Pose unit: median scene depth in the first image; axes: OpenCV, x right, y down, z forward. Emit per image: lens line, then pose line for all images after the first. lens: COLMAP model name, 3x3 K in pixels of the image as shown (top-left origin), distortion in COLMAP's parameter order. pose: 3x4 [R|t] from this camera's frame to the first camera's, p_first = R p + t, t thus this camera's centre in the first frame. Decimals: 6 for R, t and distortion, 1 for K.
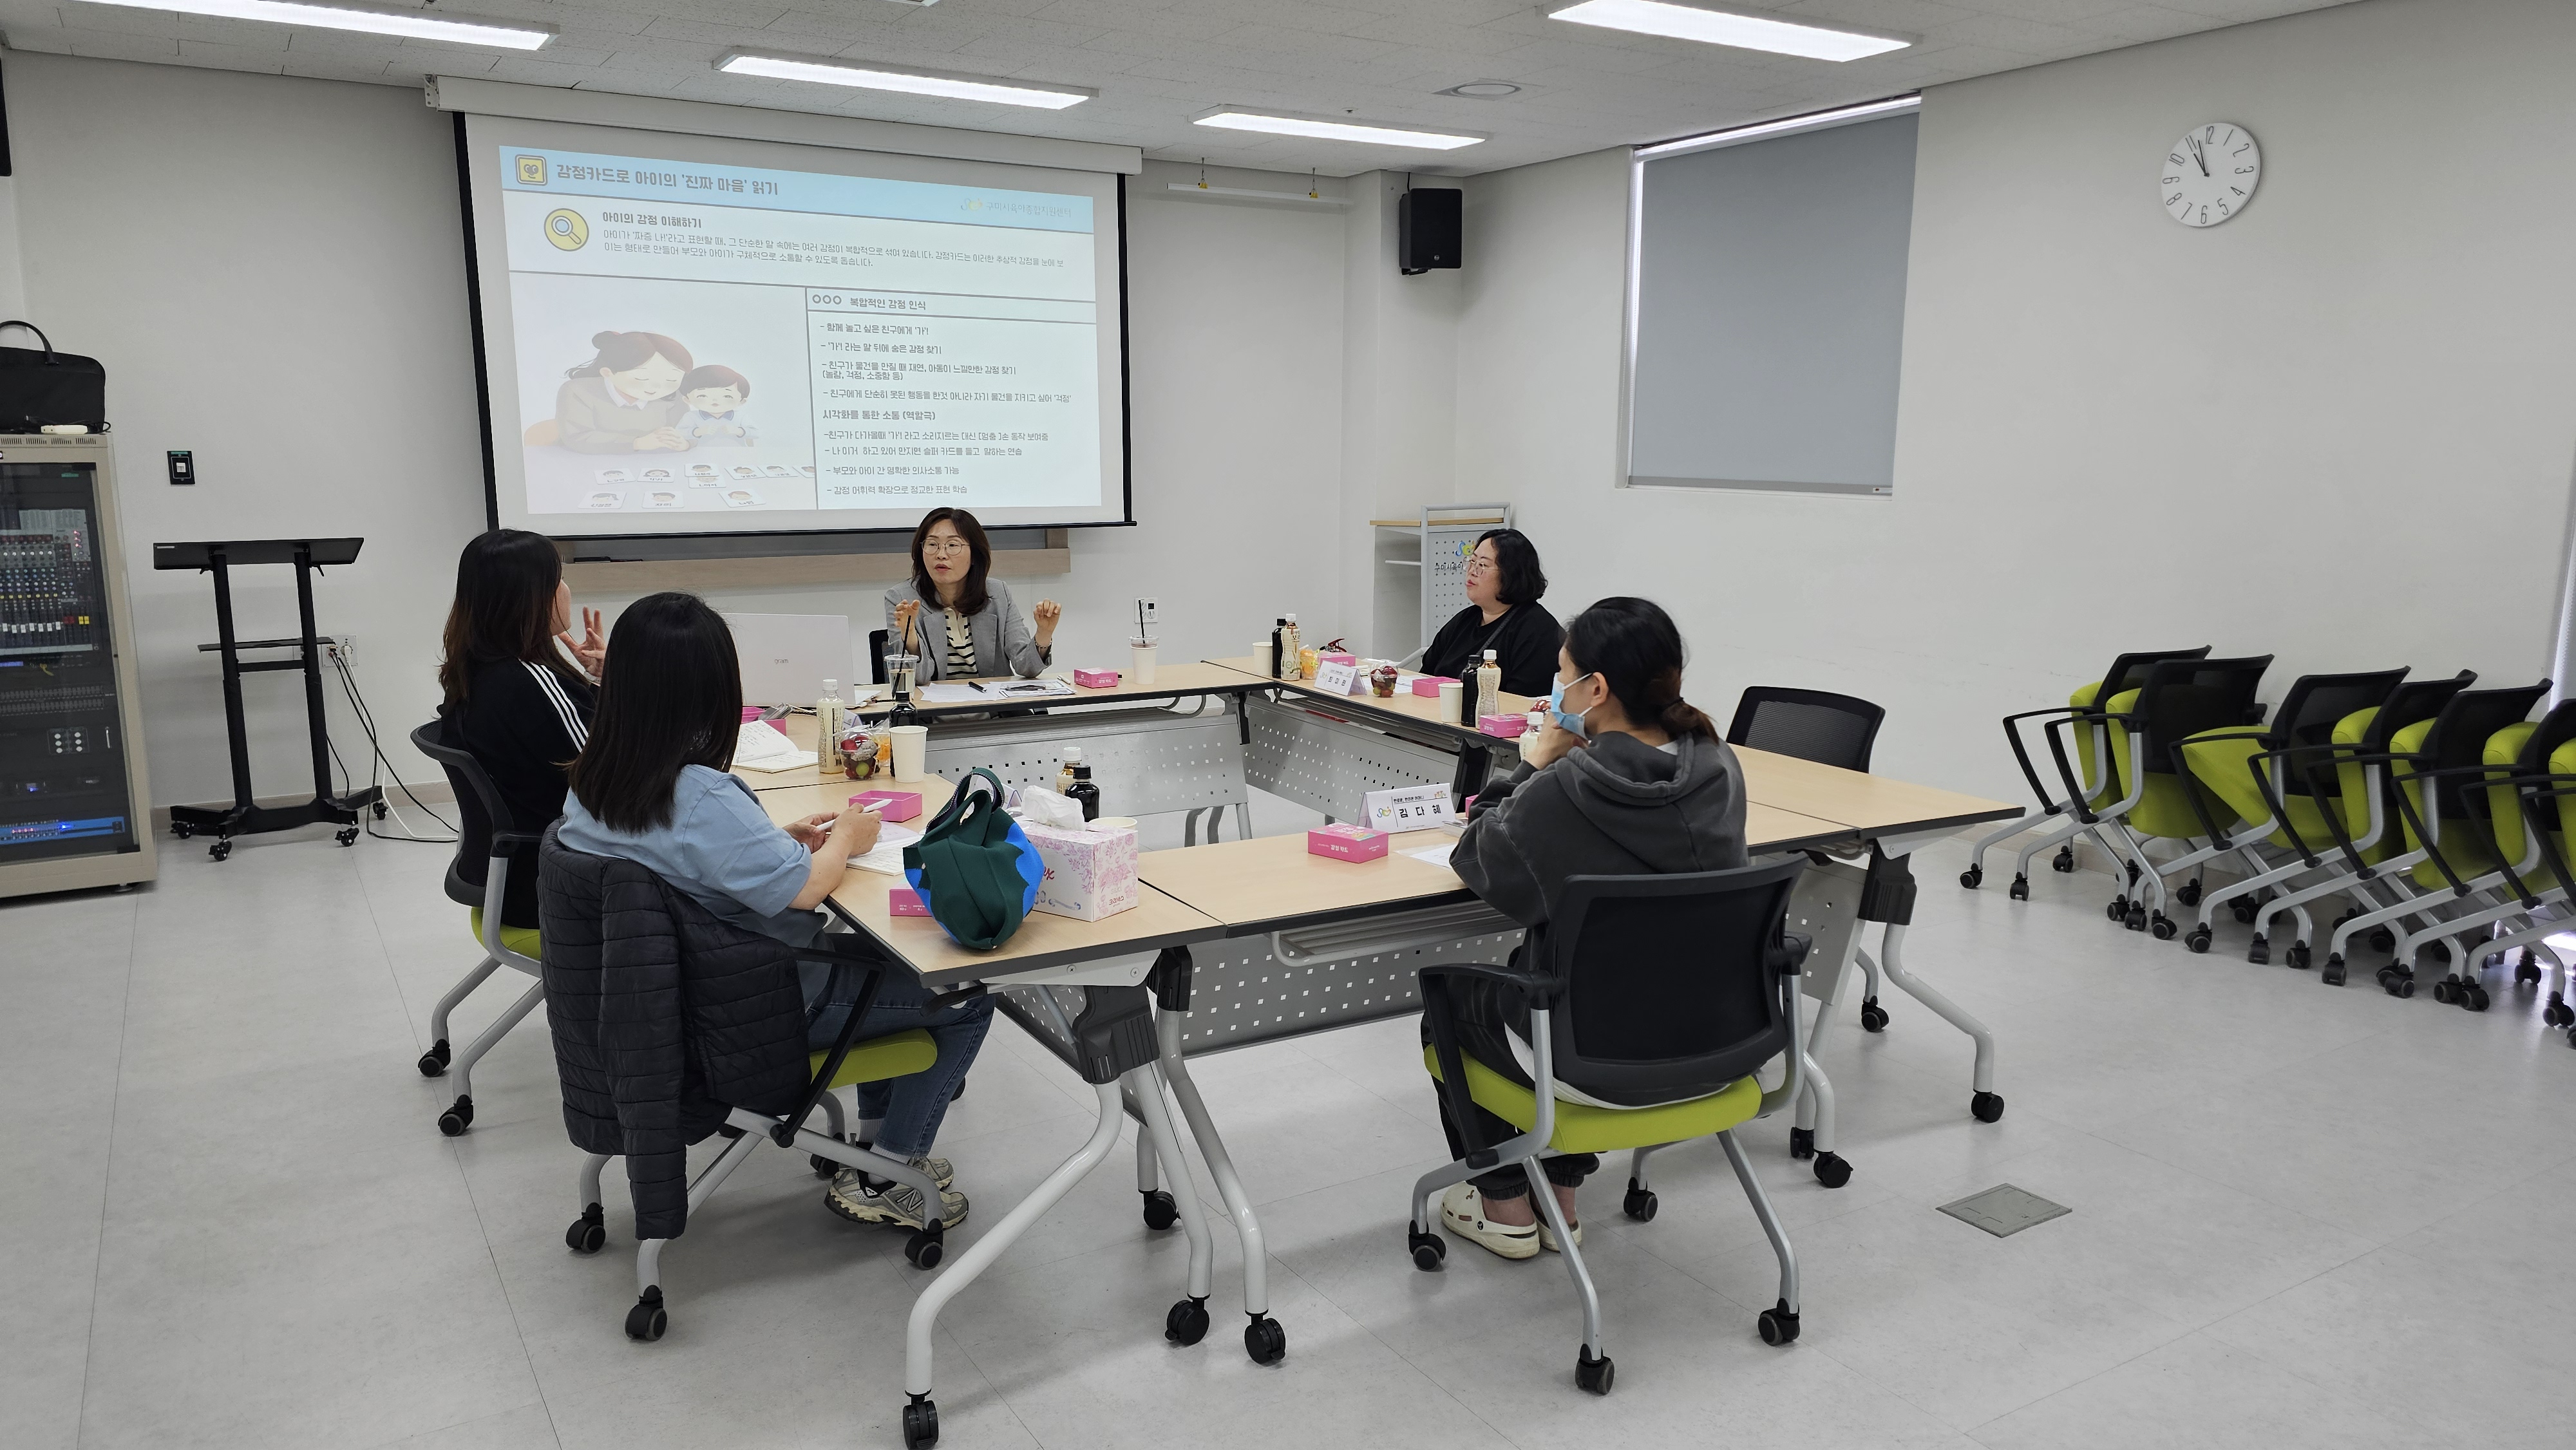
lens RADIAL K [[1734.5, 0, 1288.0], [0, 1734.5, 725.0], [0, 0, 1]] dist [0.065589, -0.058079]
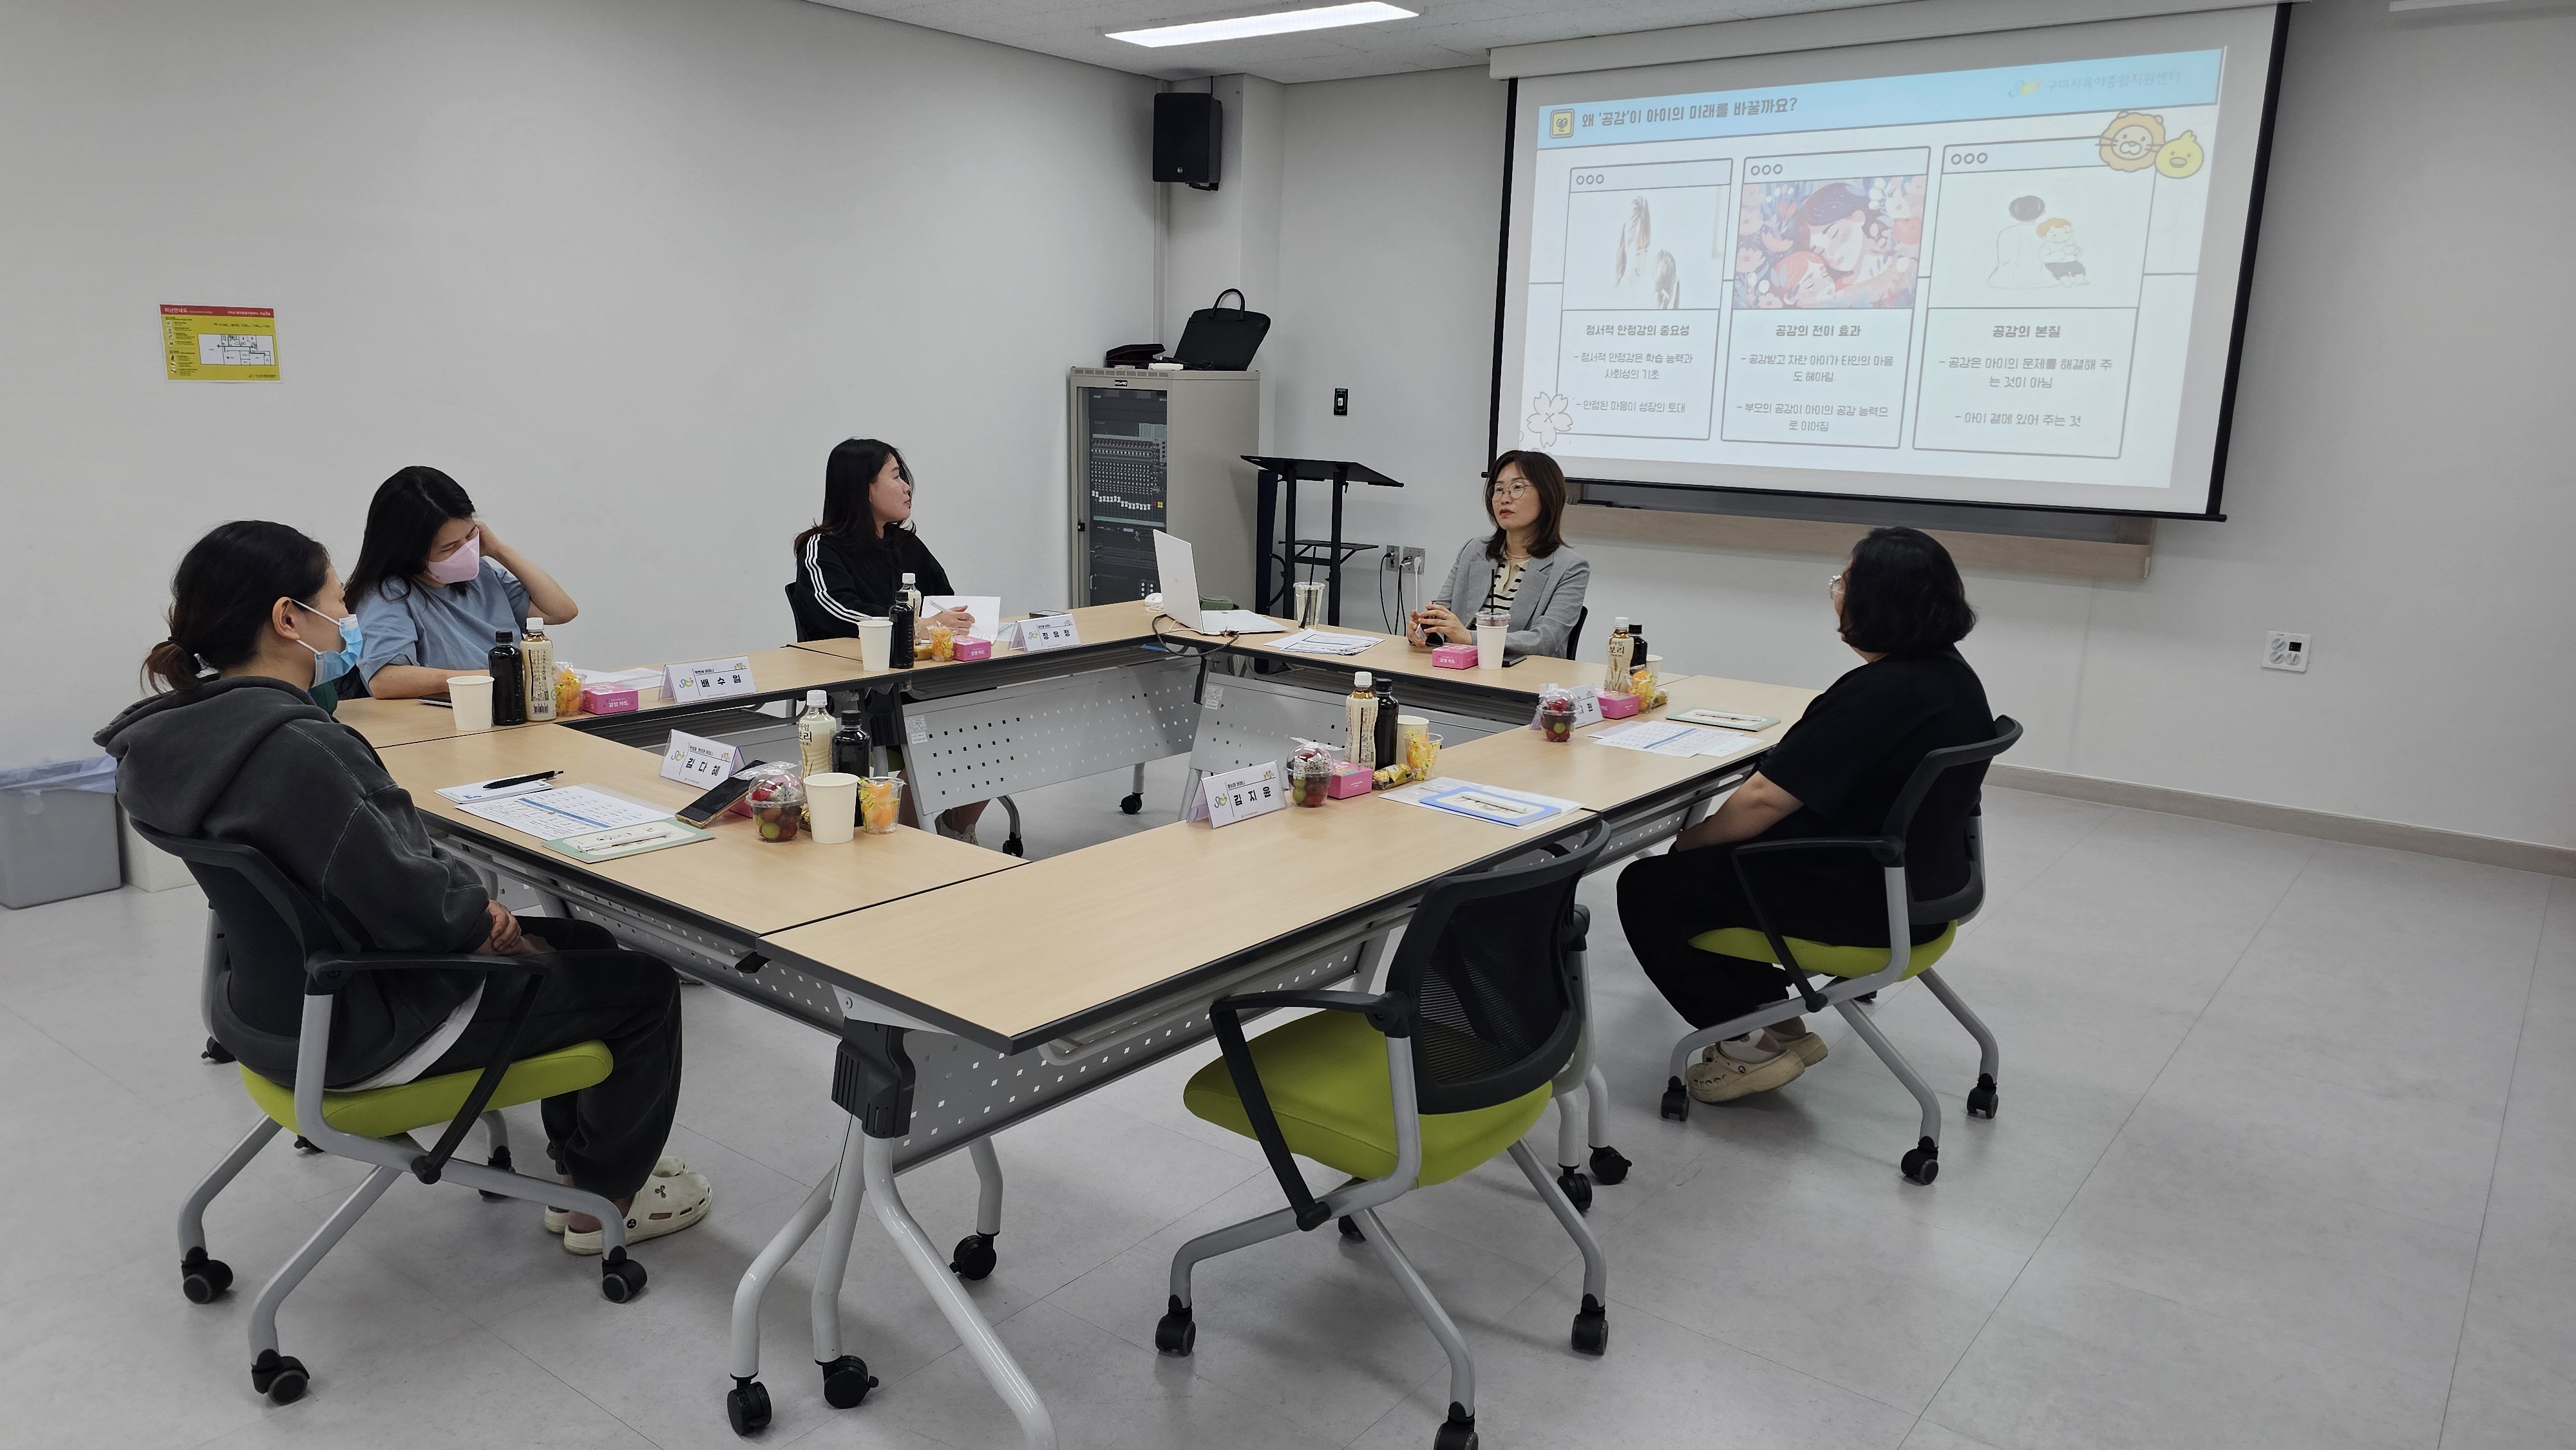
lens RADIAL K [[1734.5, 0, 1288.0], [0, 1734.5, 725.0], [0, 0, 1]] dist [0.065589, -0.058079]
pose [[0.364306, 0.190063, -0.911678, 0.652685], [-0.183300, 0.974437, 0.129900, -0.089619], [0.913062, 0.119787, 0.389832, 0.605775]]
